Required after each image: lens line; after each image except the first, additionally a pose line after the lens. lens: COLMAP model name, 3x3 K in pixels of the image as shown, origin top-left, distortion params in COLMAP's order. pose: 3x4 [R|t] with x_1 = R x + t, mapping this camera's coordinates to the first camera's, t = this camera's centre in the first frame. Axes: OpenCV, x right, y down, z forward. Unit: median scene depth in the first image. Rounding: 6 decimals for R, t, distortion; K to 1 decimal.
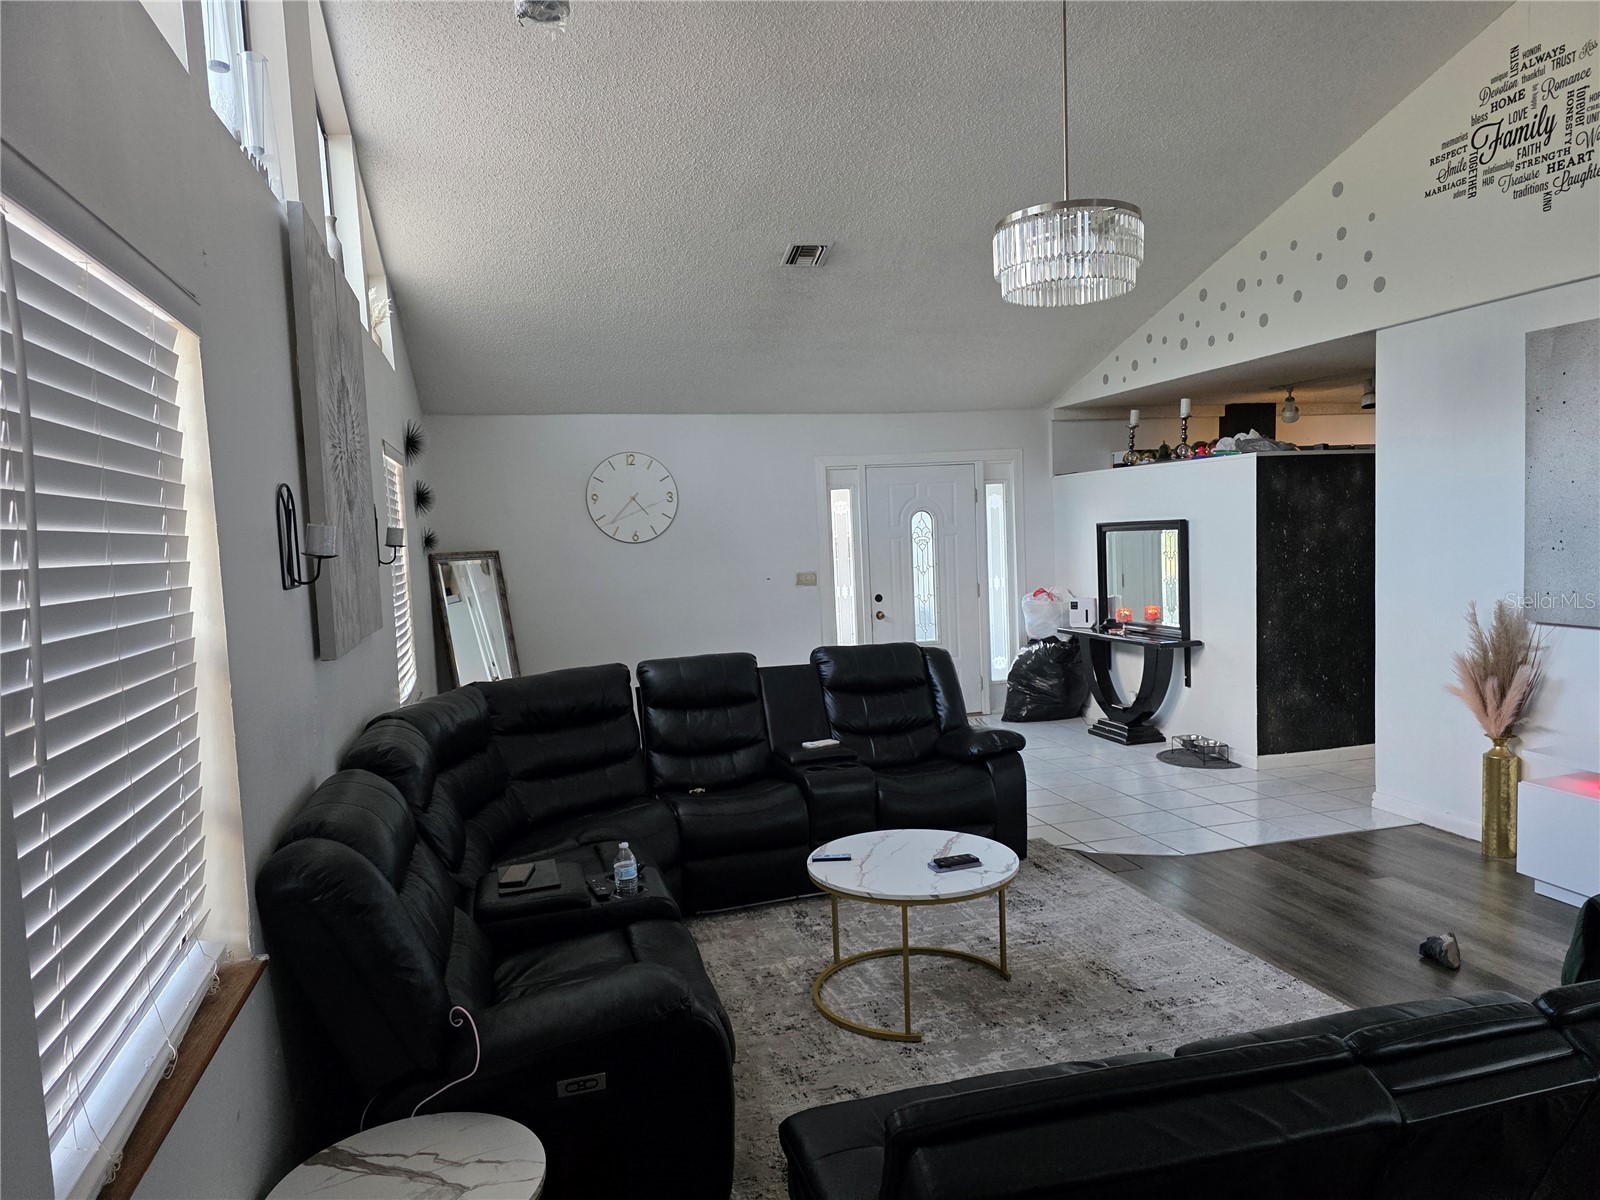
lens RADIAL K [[1082.9, 0, 816.4], [0, 1082.9, 614.6], [0, 0, 1]] dist [0.064558, -0.056122]
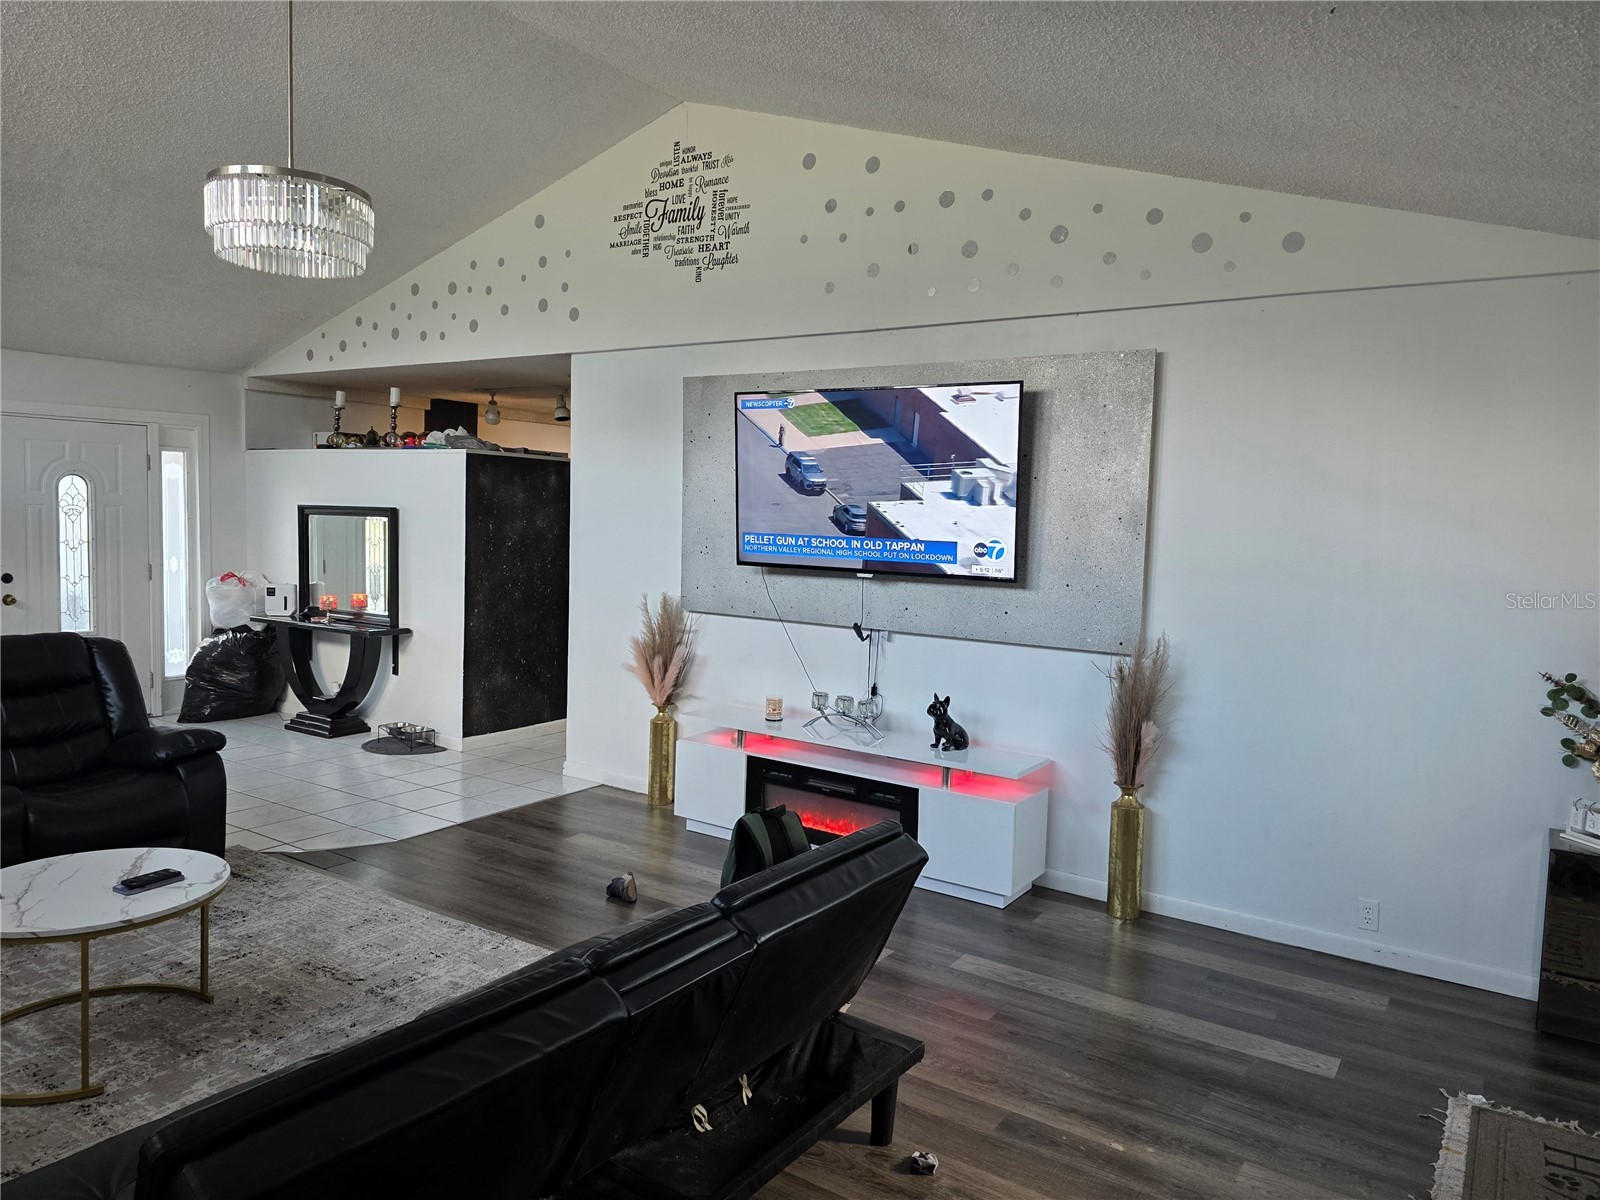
lens RADIAL K [[1090.5, 0, 801.2], [0, 1090.5, 583.7], [0, 0, 1]] dist [0.079934, -0.073800]
pose [[0.764749, 0.021117, 0.643983, -0.041466], [-0.008995, 0.999715, -0.022101, 0.002450], [-0.644266, 0.011109, 0.764721, -0.022481]]
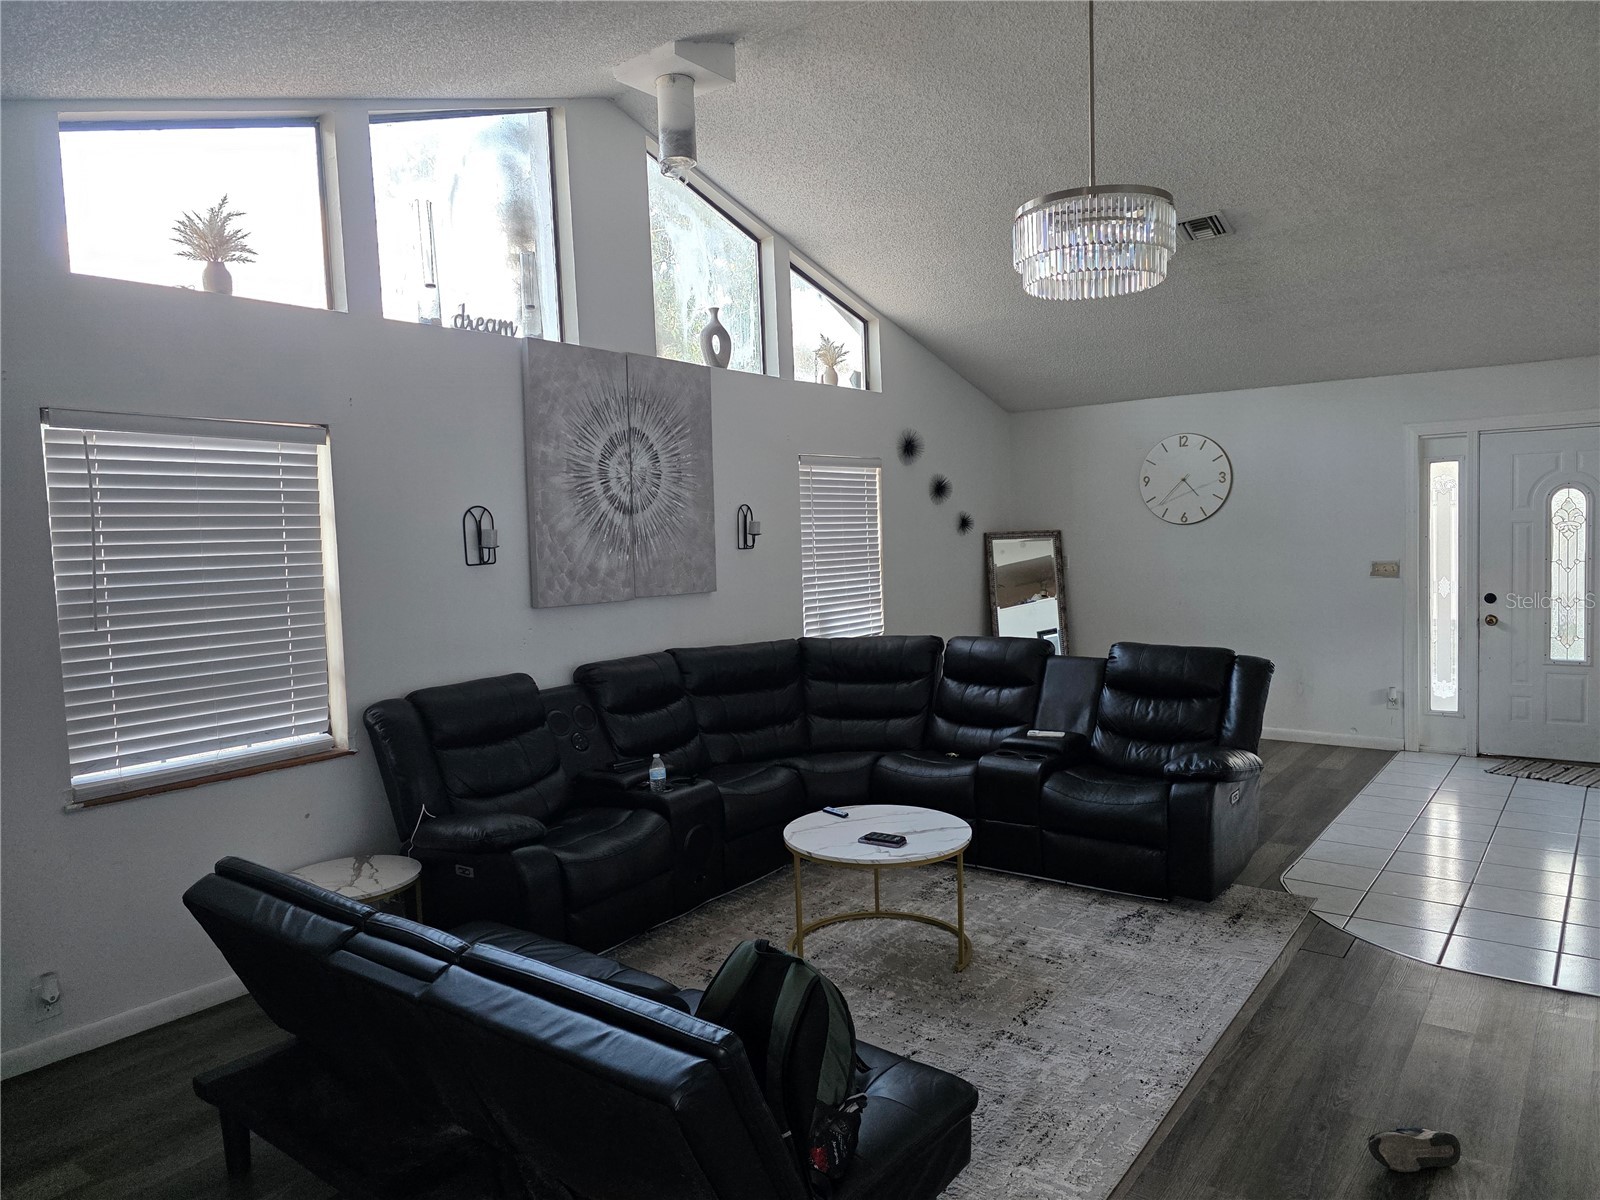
lens RADIAL K [[1073.2, 0, 804.9], [0, 1073.2, 592.4], [0, 0, 1]] dist [0.060954, -0.056856]
pose [[0.604990, 0.070921, -0.793068, 0.705662], [-0.056809, 0.997332, 0.045851, -0.050535], [0.794204, 0.017314, 0.607405, 0.207189]]
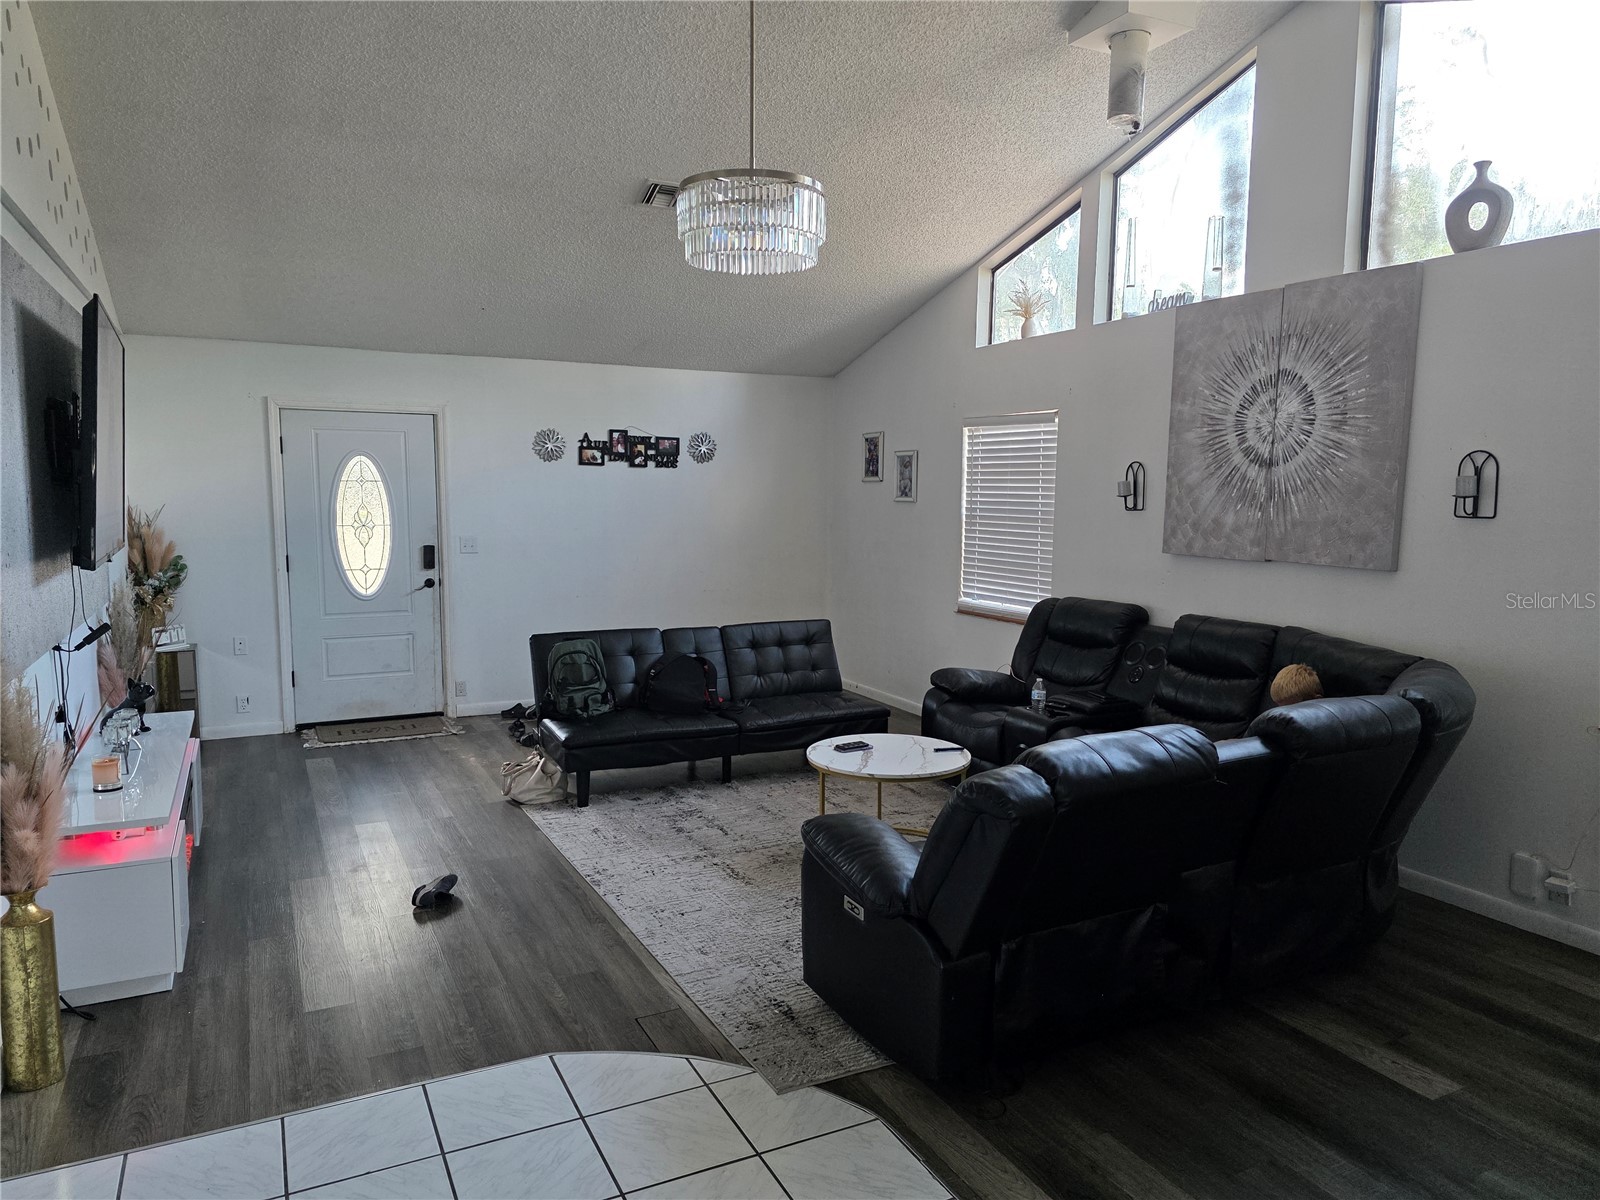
lens RADIAL K [[1054.4, 0, 808.5], [0, 1054.4, 598.0], [0, 0, 1]] dist [0.065909, -0.064844]
pose [[-0.979078, 0.053439, -0.196341, 0.324065], [0.015928, 0.982065, 0.187870, -0.147081], [0.202860, 0.180812, -0.962370, 1.677599]]
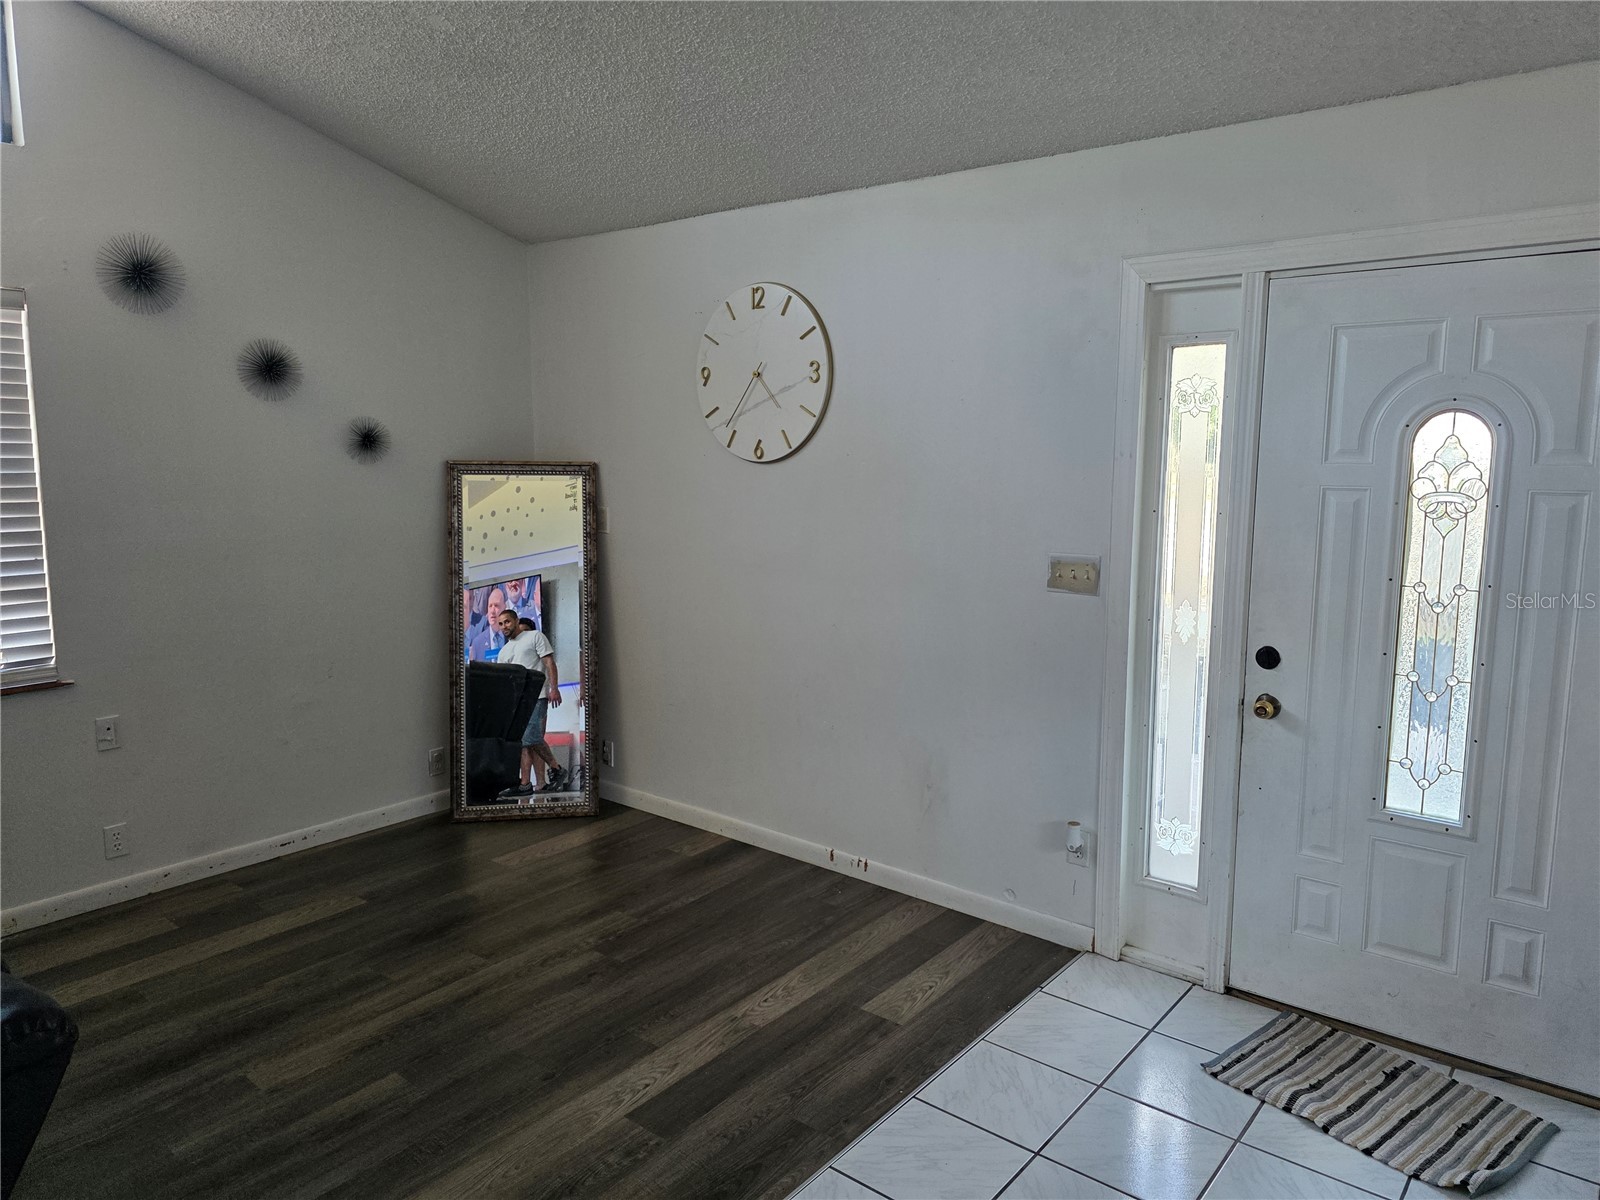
lens RADIAL K [[1073.2, 0, 804.9], [0, 1073.2, 592.4], [0, 0, 1]] dist [0.060954, -0.056856]
pose [[0.582609, 0.153589, -0.798109, 0.452026], [-0.098089, 0.988092, 0.118546, -0.115685], [0.806812, 0.009219, 0.590737, 1.219699]]
